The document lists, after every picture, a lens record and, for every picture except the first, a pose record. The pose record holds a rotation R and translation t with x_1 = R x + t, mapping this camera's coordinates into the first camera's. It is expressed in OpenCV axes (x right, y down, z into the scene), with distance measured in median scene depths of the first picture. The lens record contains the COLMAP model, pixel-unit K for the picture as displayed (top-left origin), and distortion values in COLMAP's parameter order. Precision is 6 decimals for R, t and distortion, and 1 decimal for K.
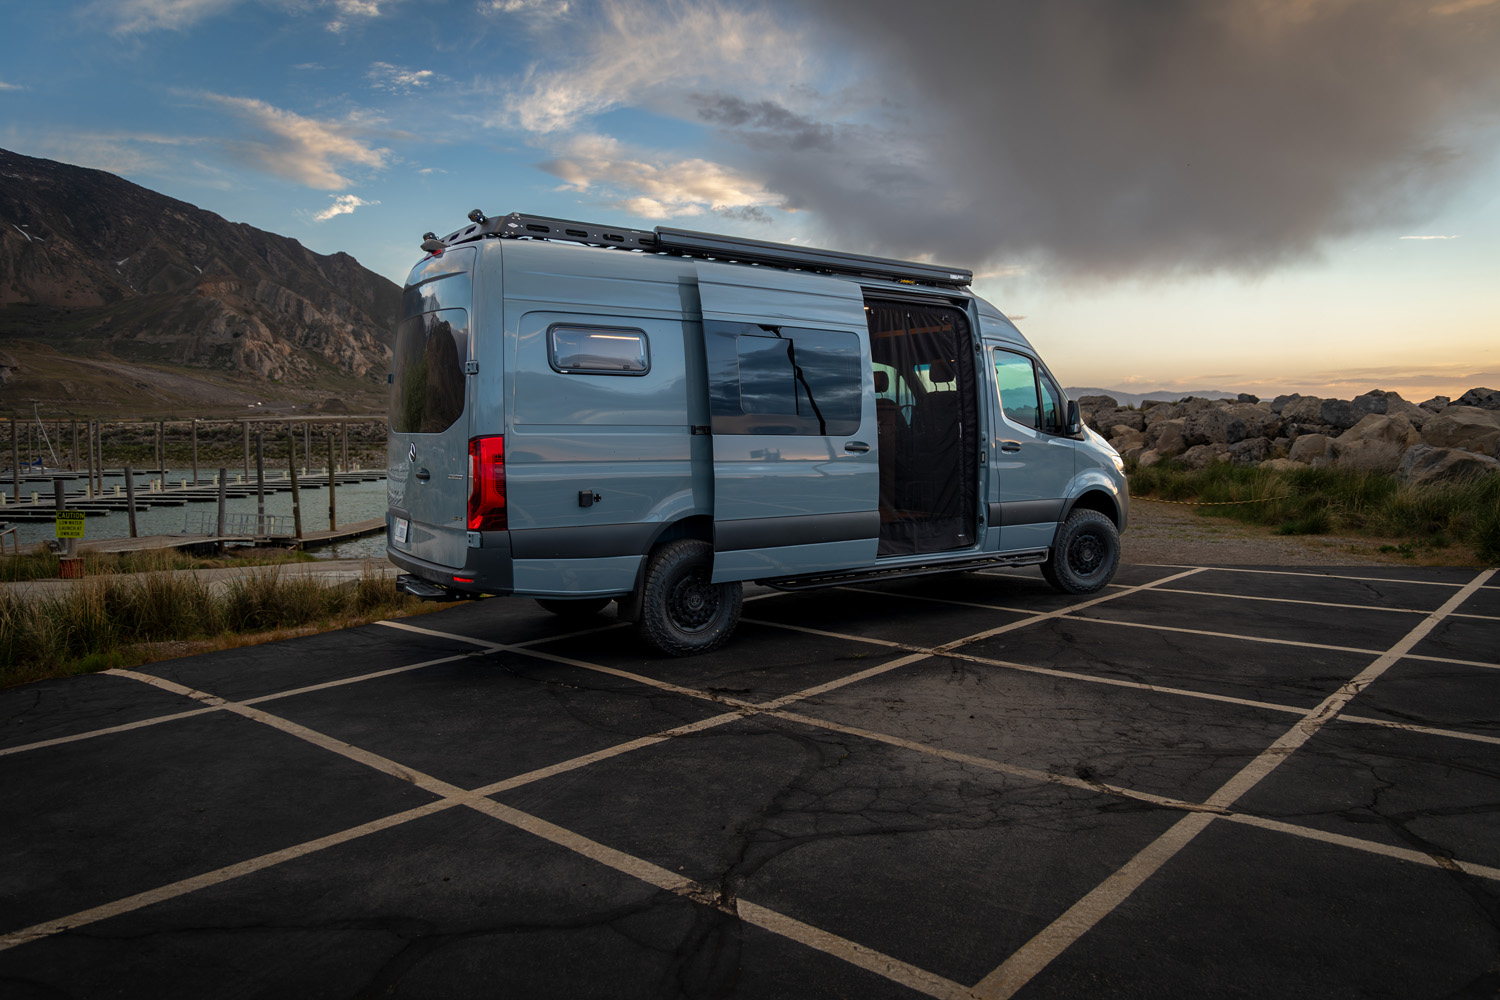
lens RADIAL K [[1005.8, 0, 756.3], [0, 1005.8, 498.6], [0, 0, 1]] dist [0.003651, 0.001898]
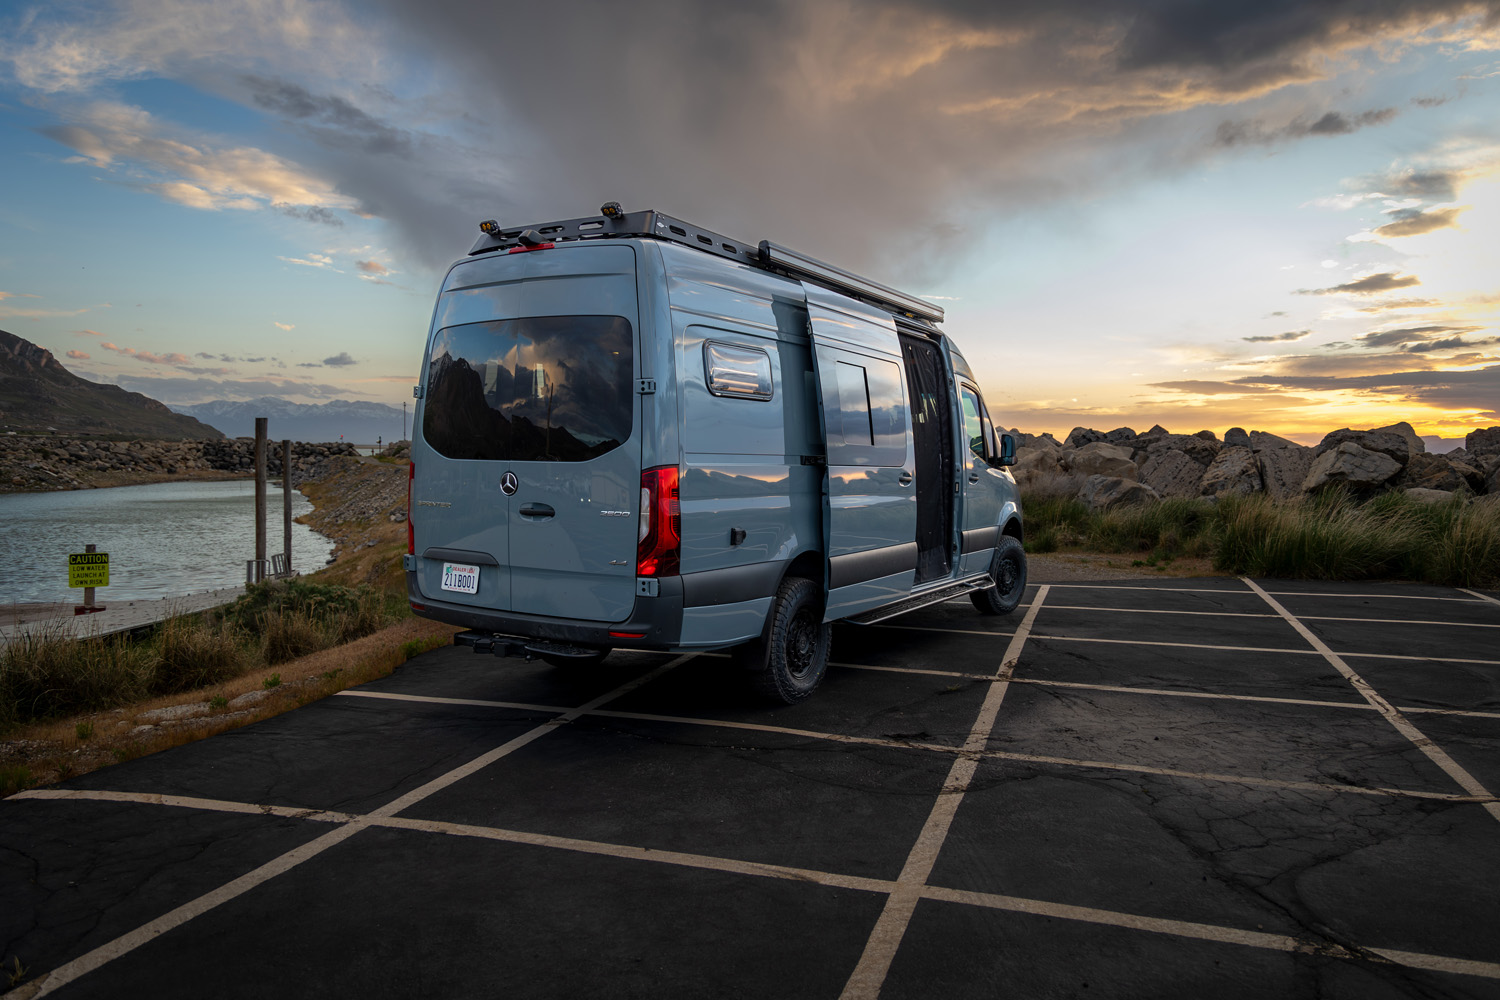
lens RADIAL K [[1005.8, 0, 756.3], [0, 1005.8, 498.6], [0, 0, 1]] dist [0.003651, 0.001898]
pose [[0.918739, -0.002841, 0.394856, -0.471941], [0.011793, 0.999725, -0.020246, -0.014161], [-0.394690, 0.023257, 0.918520, 0.156932]]
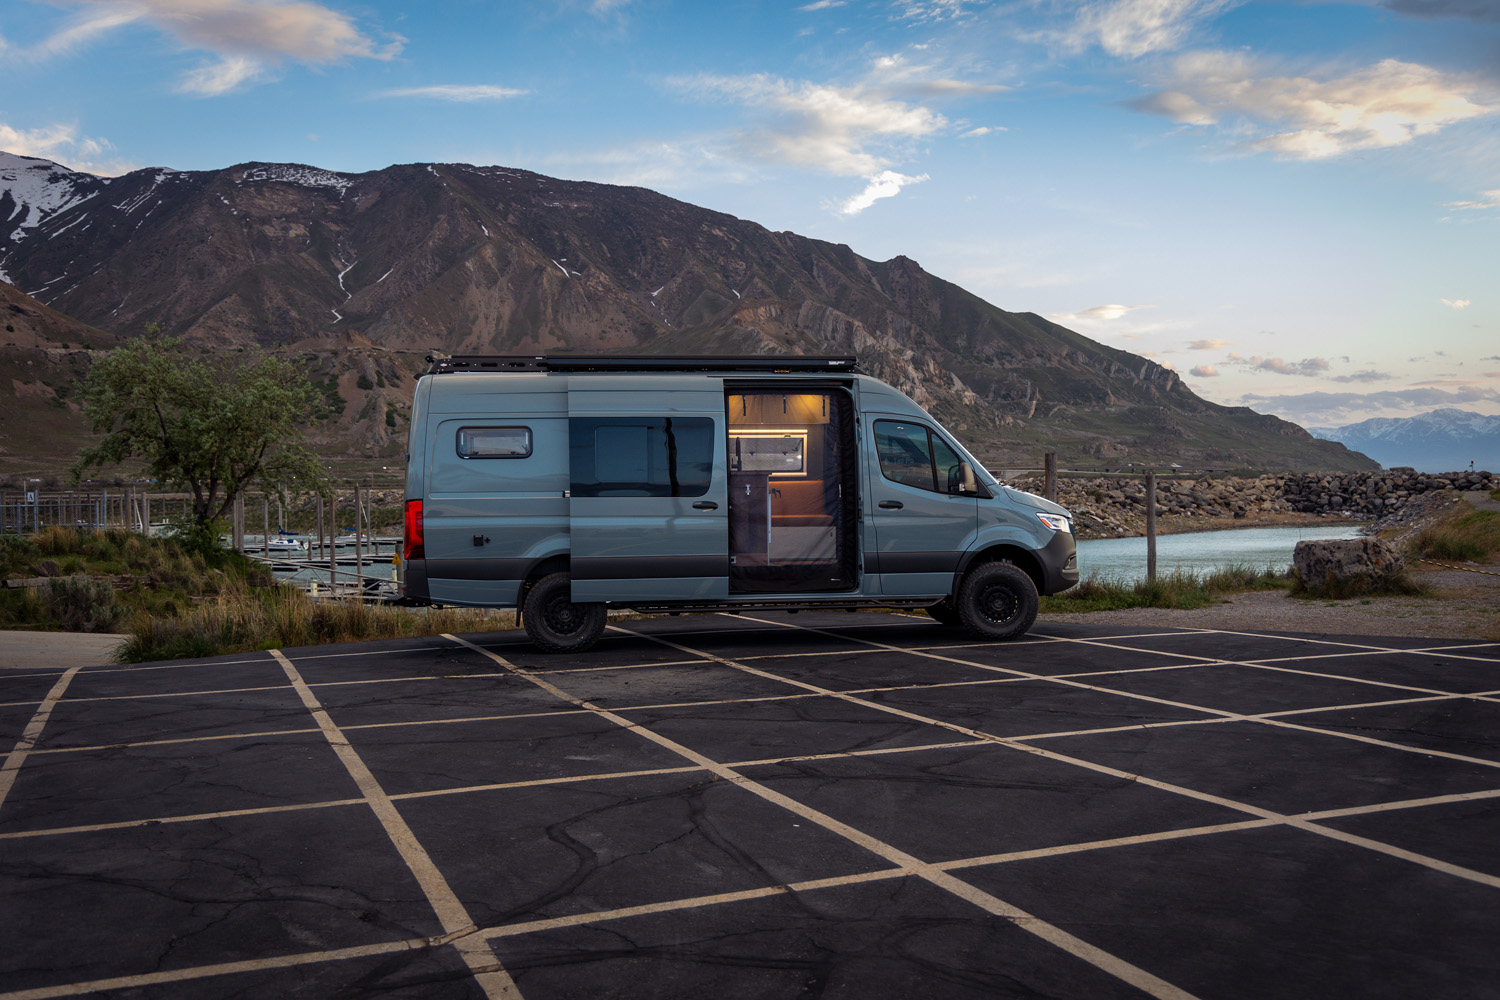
lens RADIAL K [[1428.7, 0, 750.0], [0, 1428.7, 500.0], [0, 0, 1]] dist [0.065403, -0.004988]
pose [[0.881174, -0.007970, -0.472725, 1.125009], [-0.019768, 0.998362, -0.053680, 0.043503], [0.472379, 0.056647, 0.879573, -0.656519]]
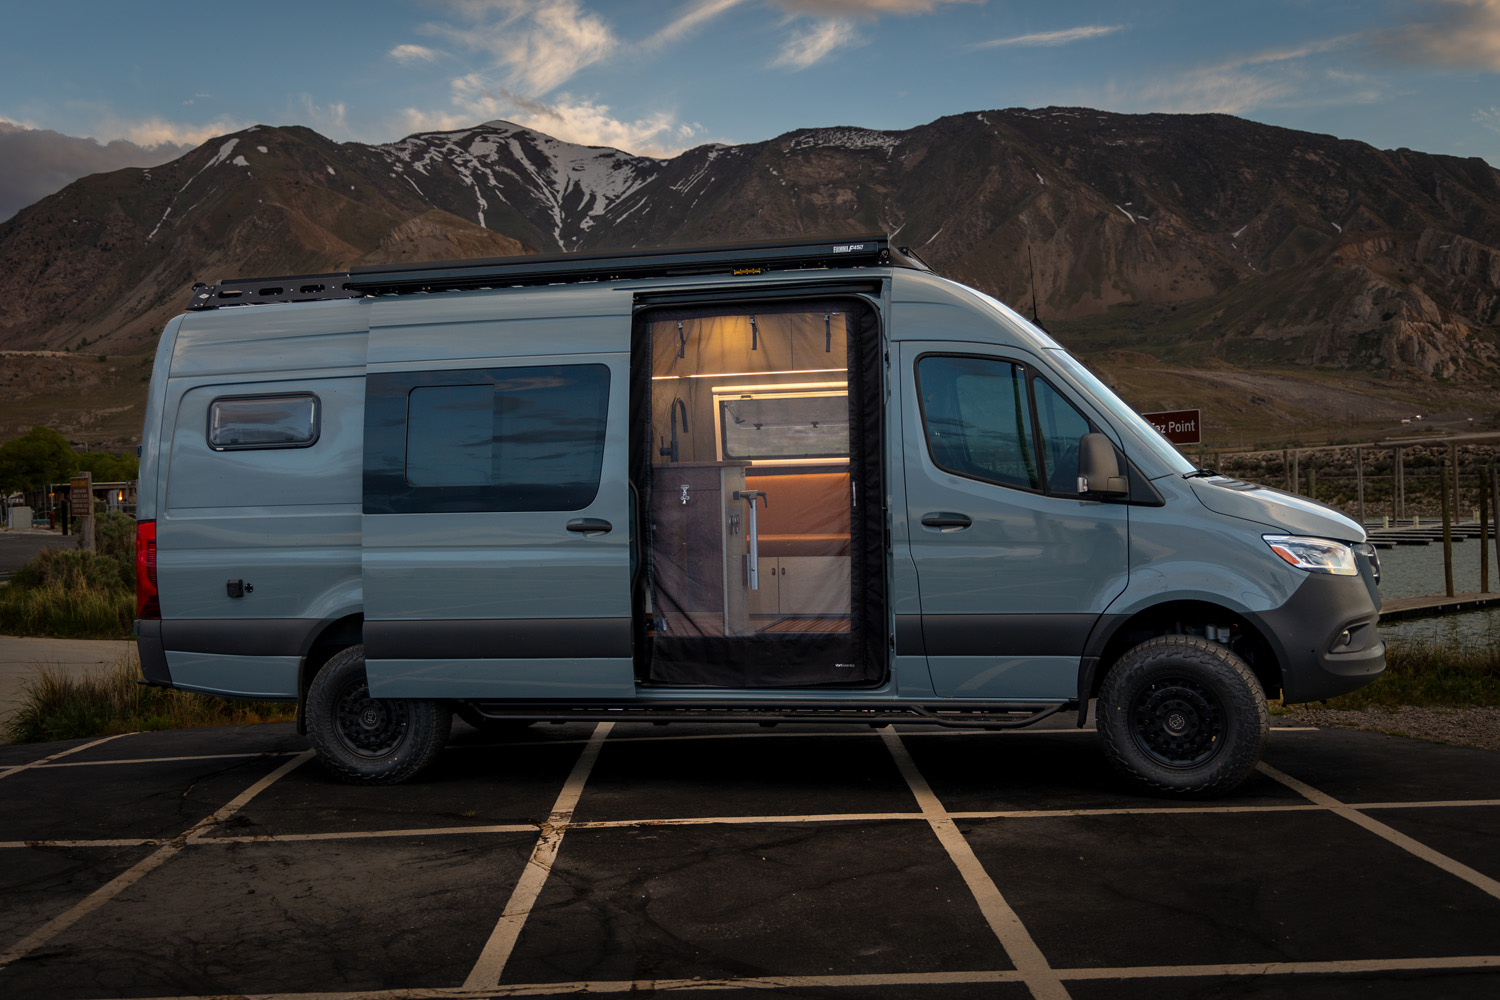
lens RADIAL K [[1554.9, 0, 724.8], [0, 1554.9, 504.2], [0, 0, 1]] dist [0.021777, 0.016676]
pose [[0.639744, -0.008360, -0.768543, 1.098772], [-0.019930, 0.999424, -0.027461, -0.042731], [0.768330, 0.032886, 0.639209, 0.412325]]
